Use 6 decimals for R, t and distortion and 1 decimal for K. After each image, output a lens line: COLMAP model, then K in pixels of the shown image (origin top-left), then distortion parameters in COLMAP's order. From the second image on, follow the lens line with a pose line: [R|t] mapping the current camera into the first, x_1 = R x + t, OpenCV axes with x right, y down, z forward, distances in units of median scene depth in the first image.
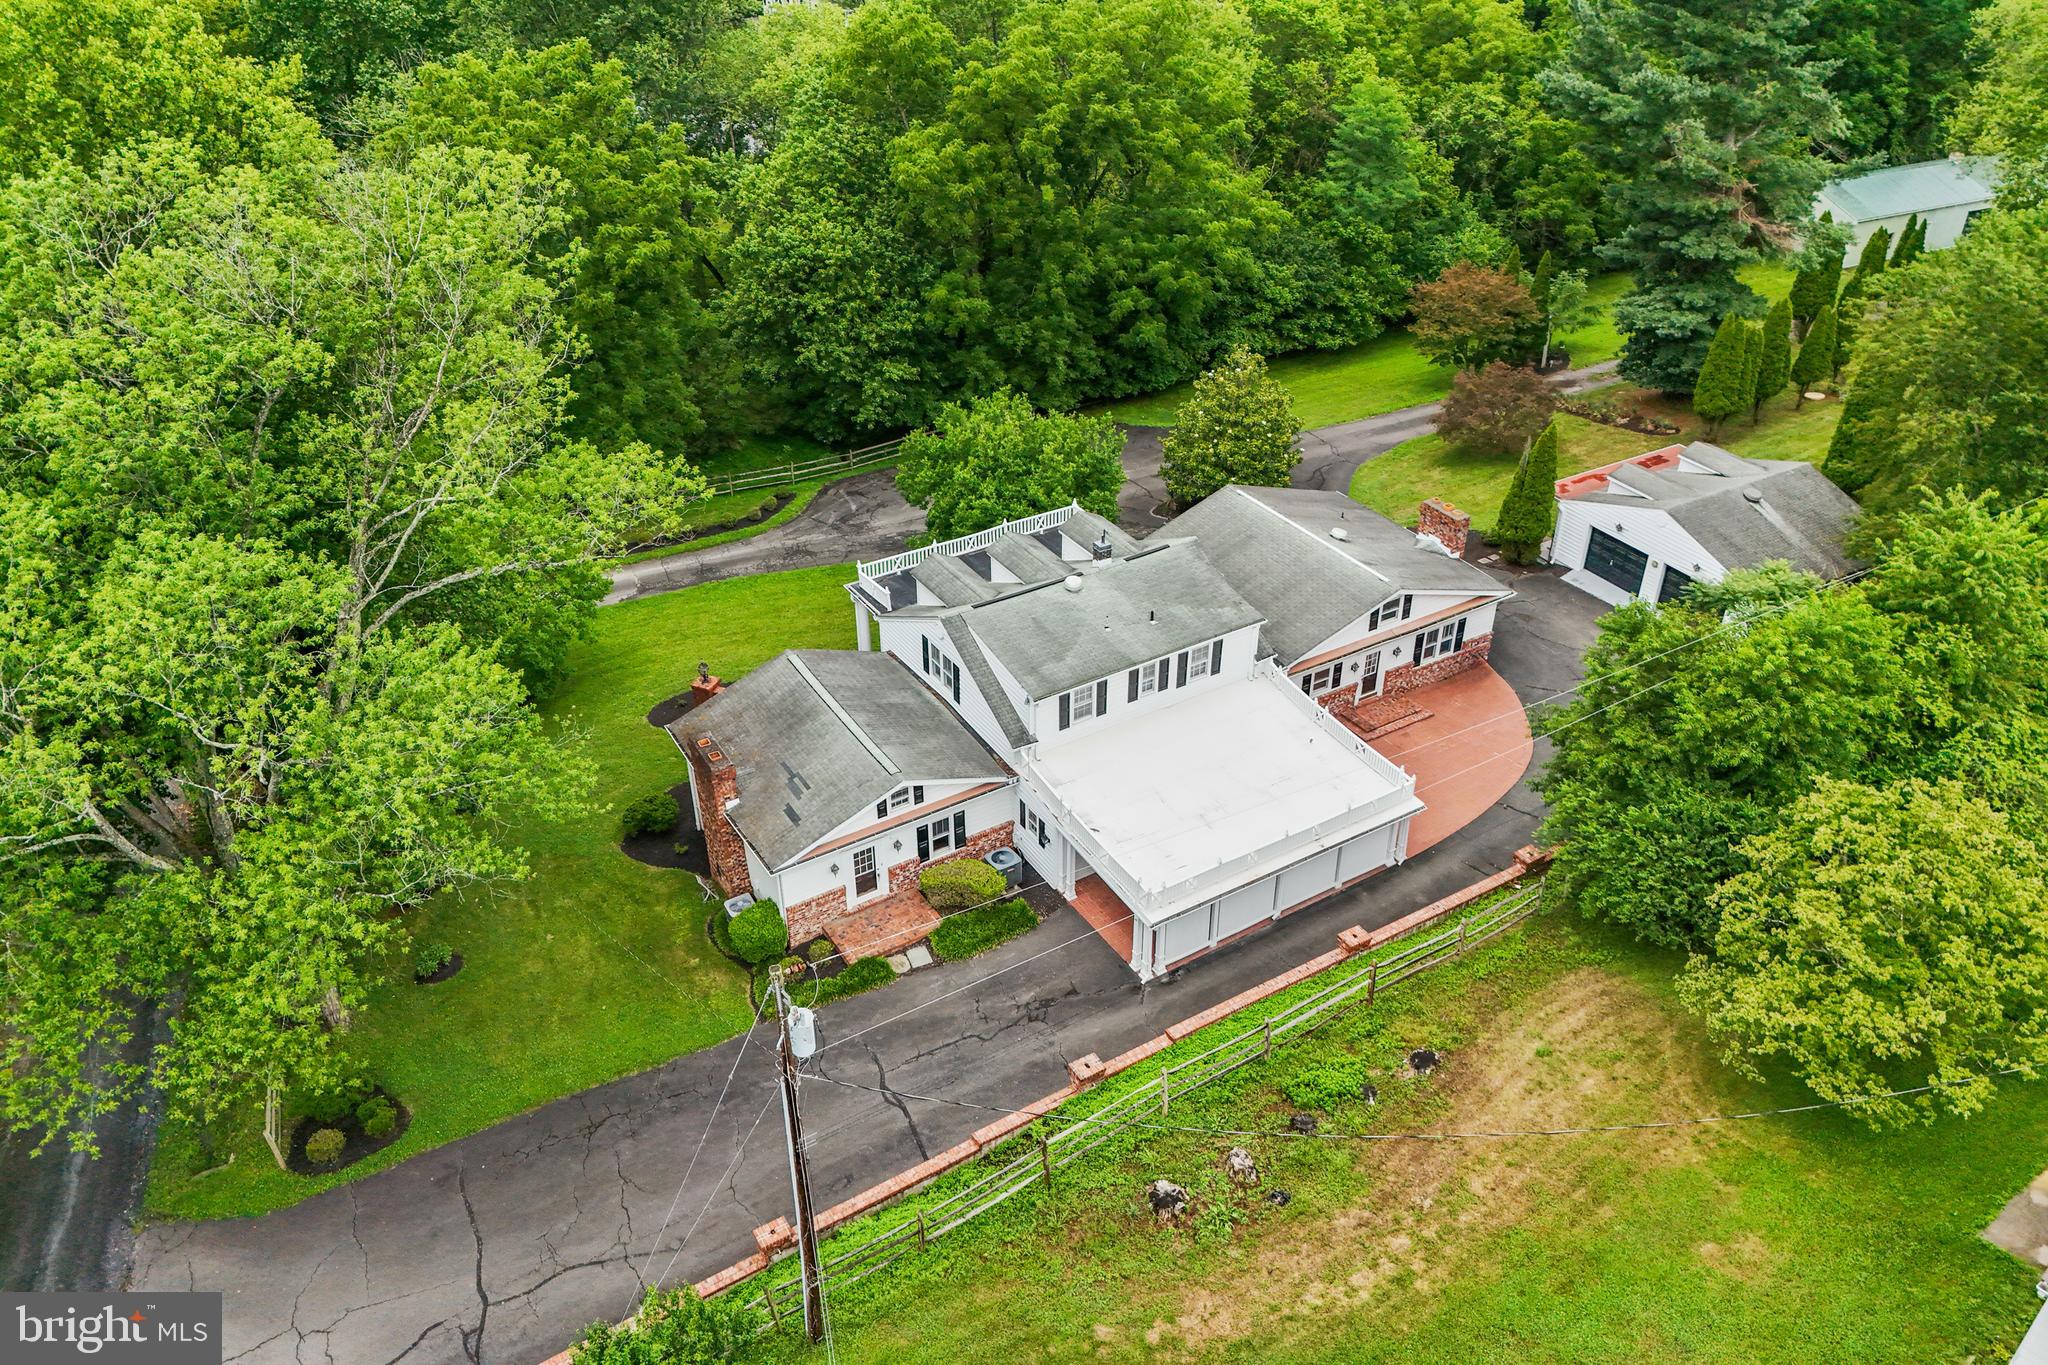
lens RADIAL K [[1500.4, 0, 1025.8], [0, 1500.4, 685.0], [0, 0, 1]] dist [0.074465, -0.072559]
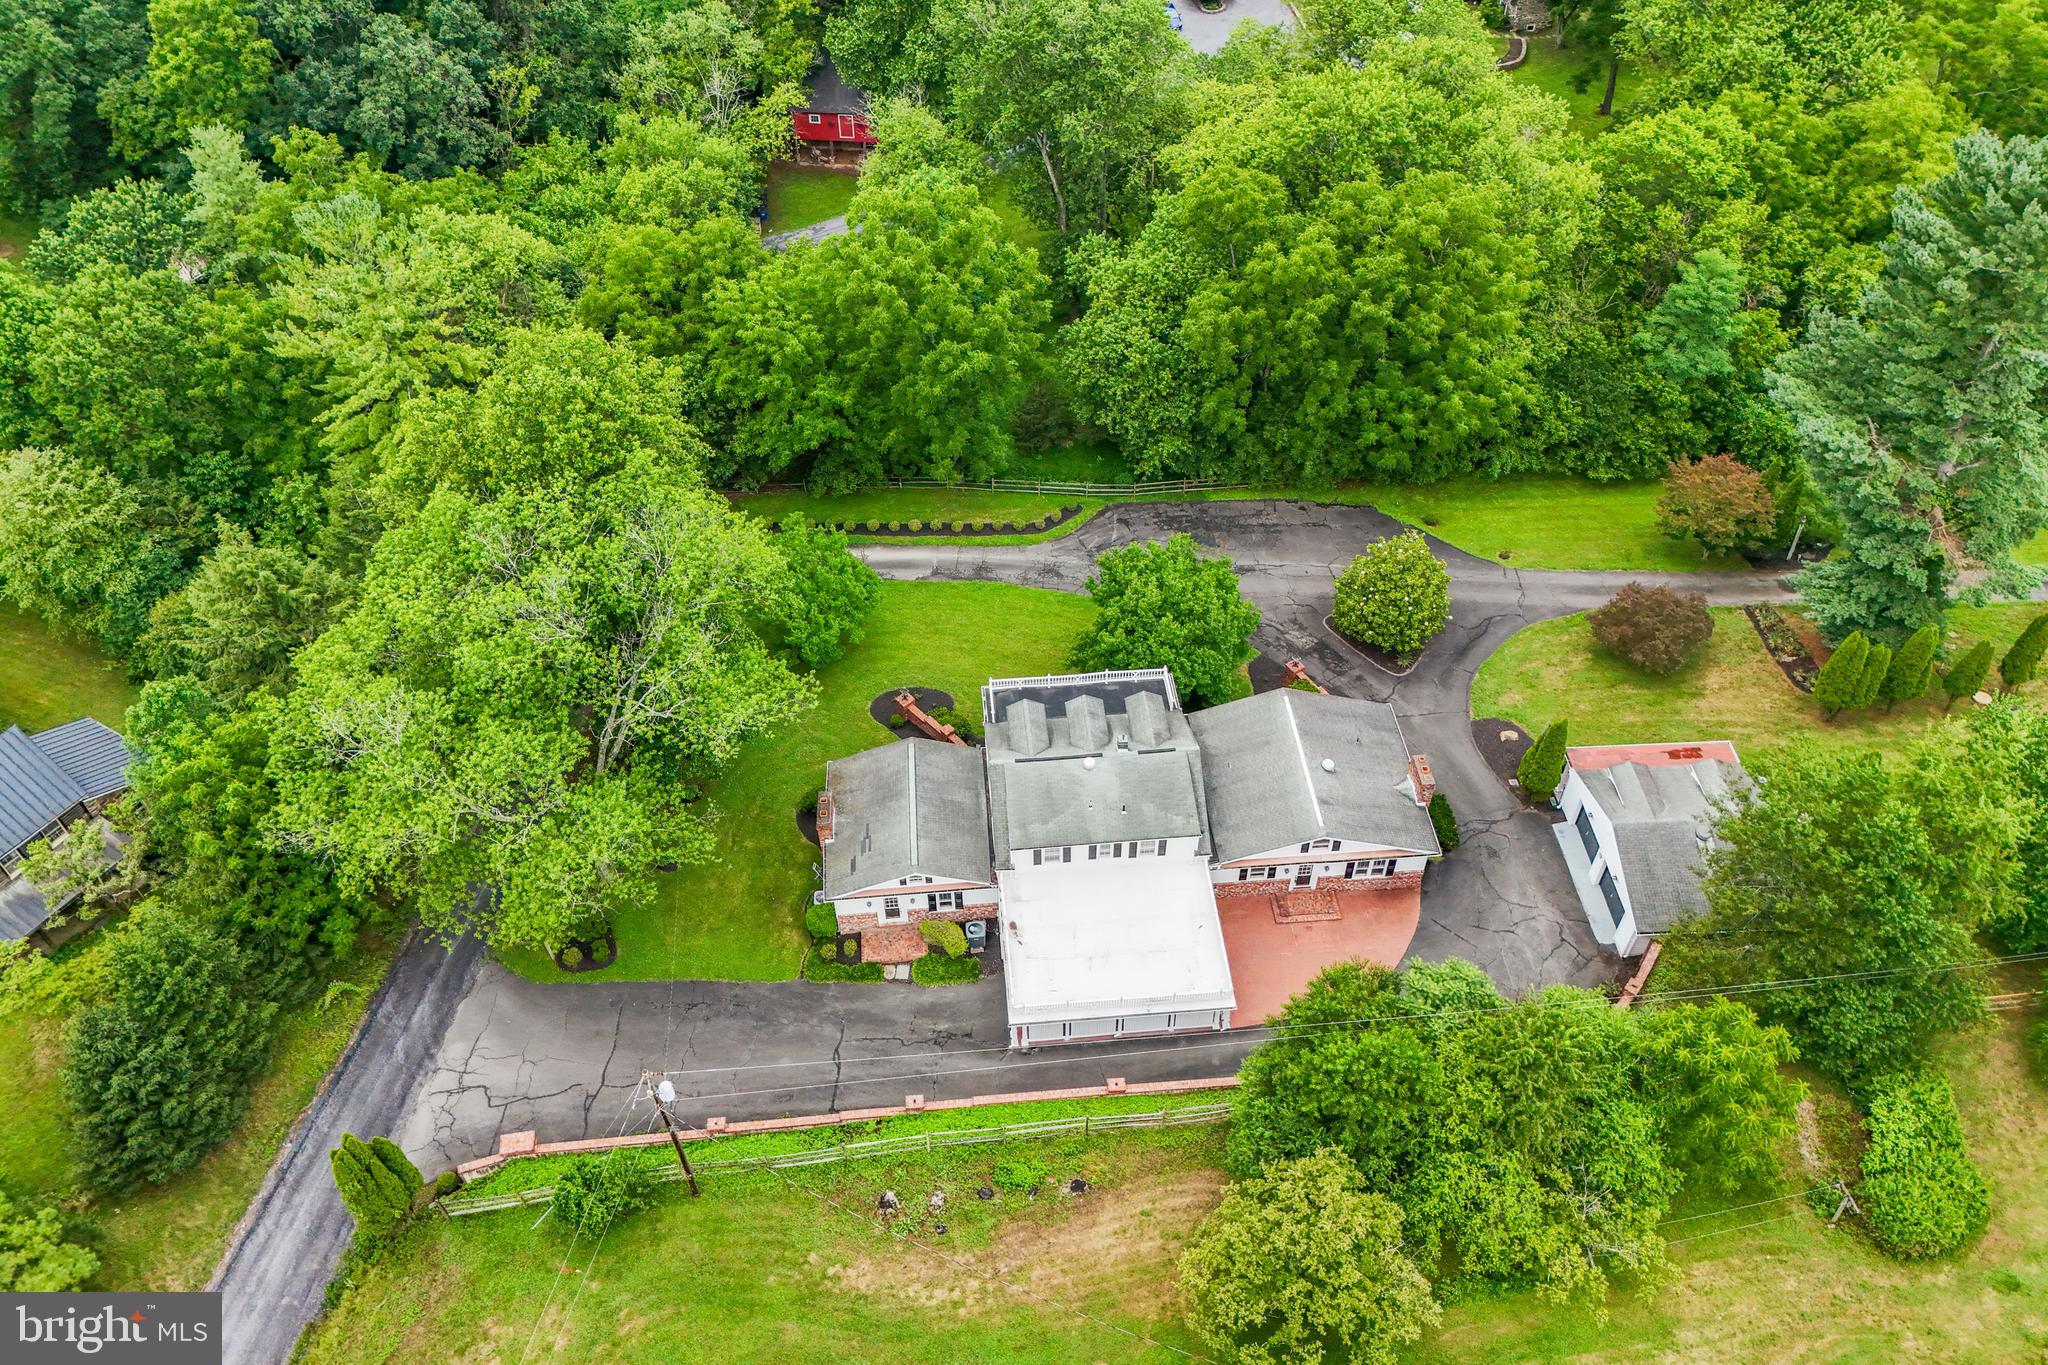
lens RADIAL K [[1497.3, 0, 1021.1], [0, 1497.3, 650.5], [0, 0, 1]] dist [0.092885, -0.123978]
pose [[0.892585, 0.317530, -0.320105, 0.431162], [-0.243311, 0.936926, 0.250938, -0.555101], [0.379595, -0.146098, 0.913544, -0.364541]]
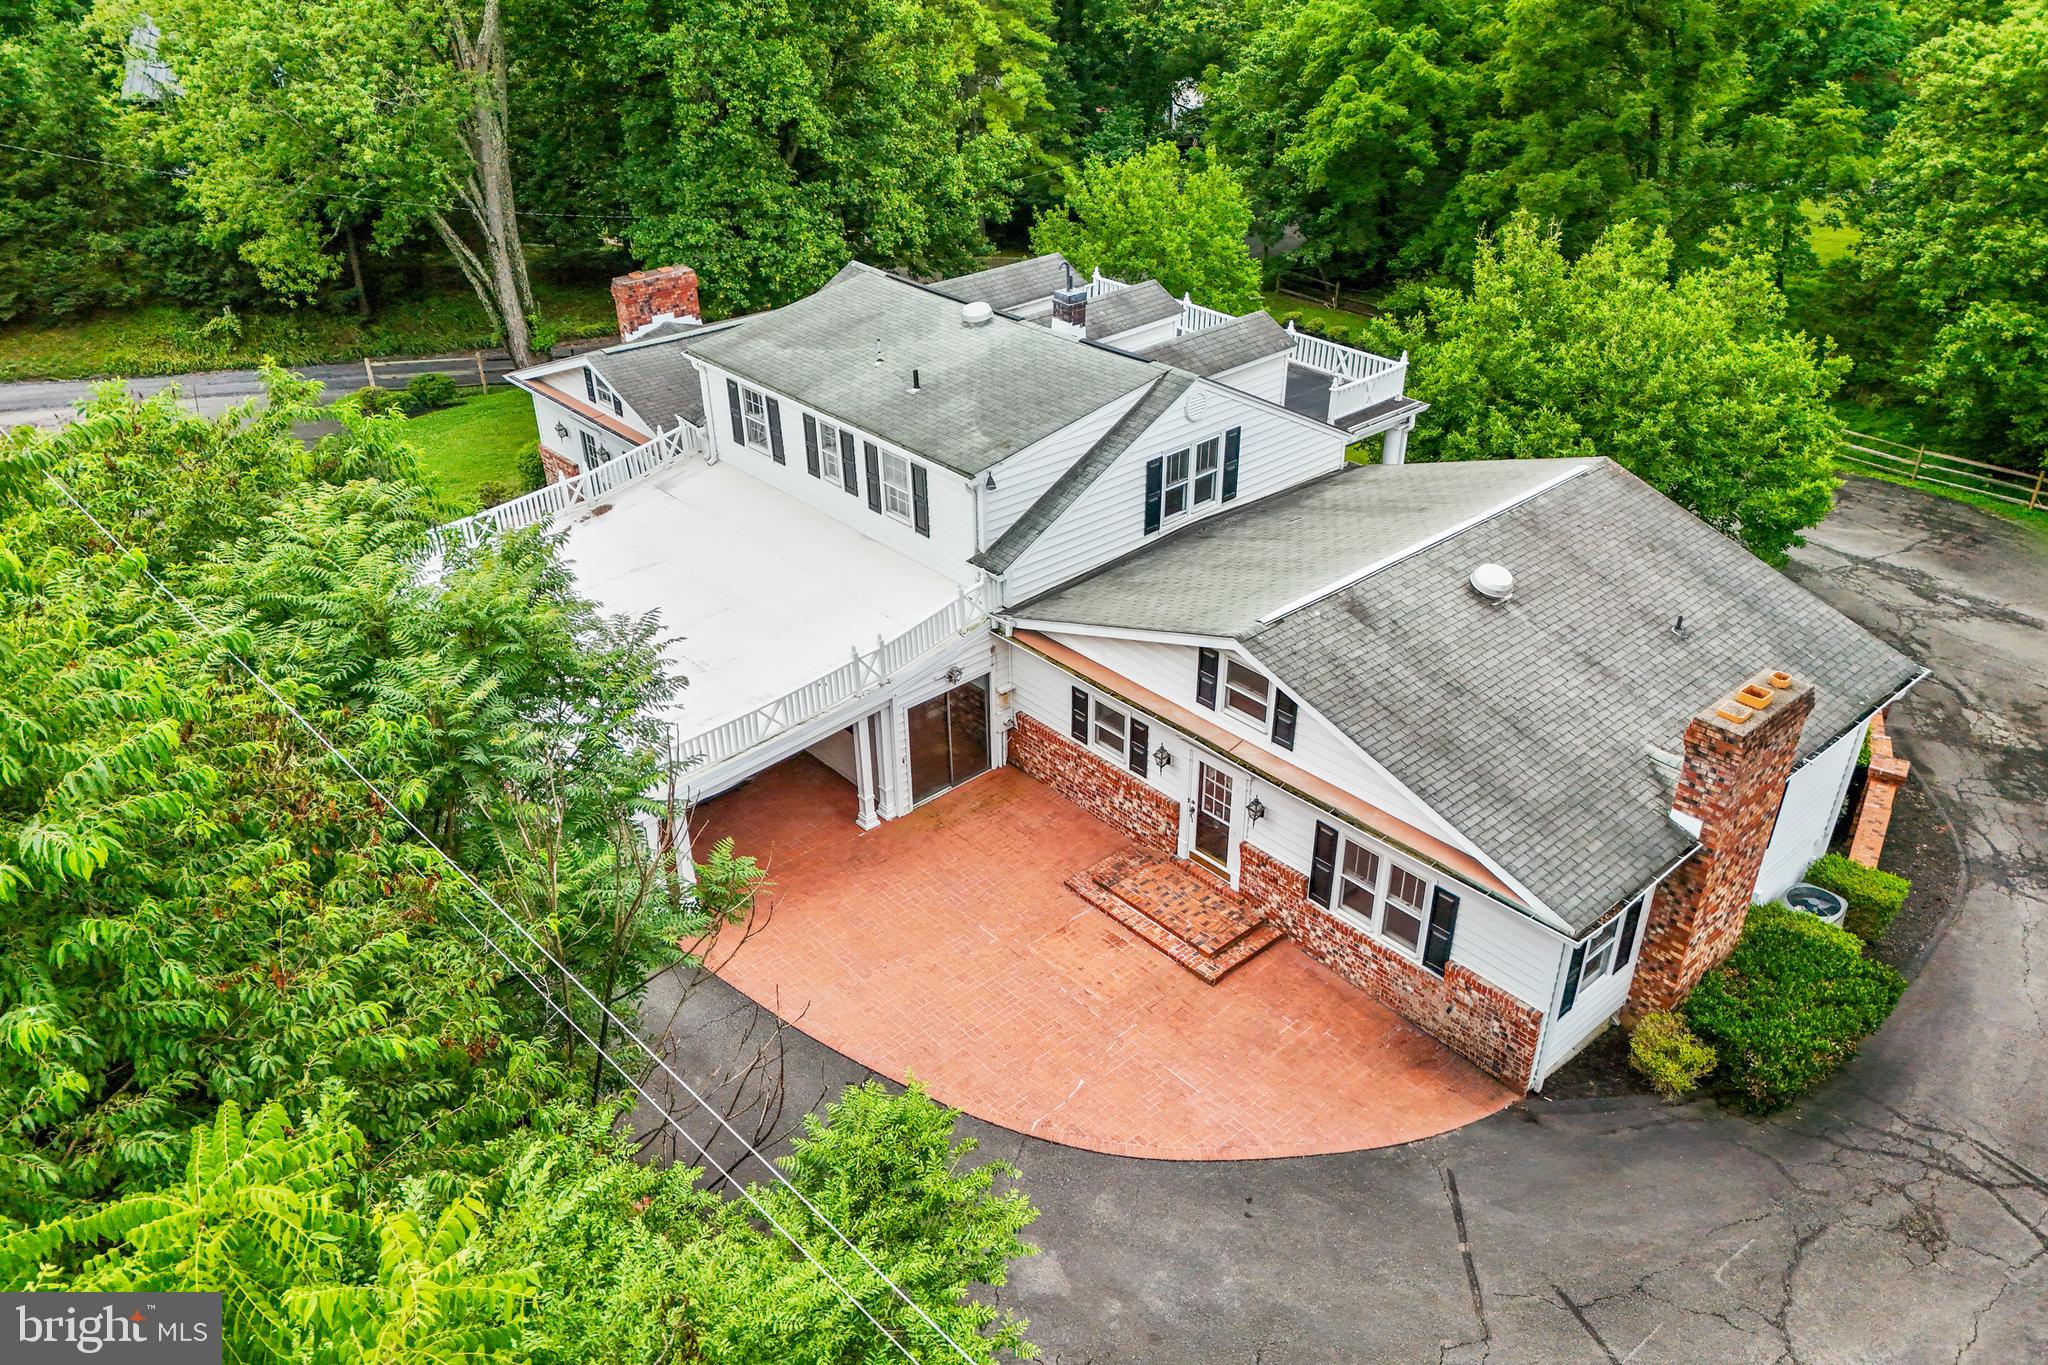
lens RADIAL K [[1524.0, 0, 1027.4], [0, 1524.0, 723.7], [0, 0, 1]] dist [0.053039, -0.059226]
pose [[0.172047, 0.516611, -0.838757, 0.669261], [-0.531939, 0.765365, 0.362295, -0.185092], [0.829120, 0.383836, 0.406484, 0.887556]]
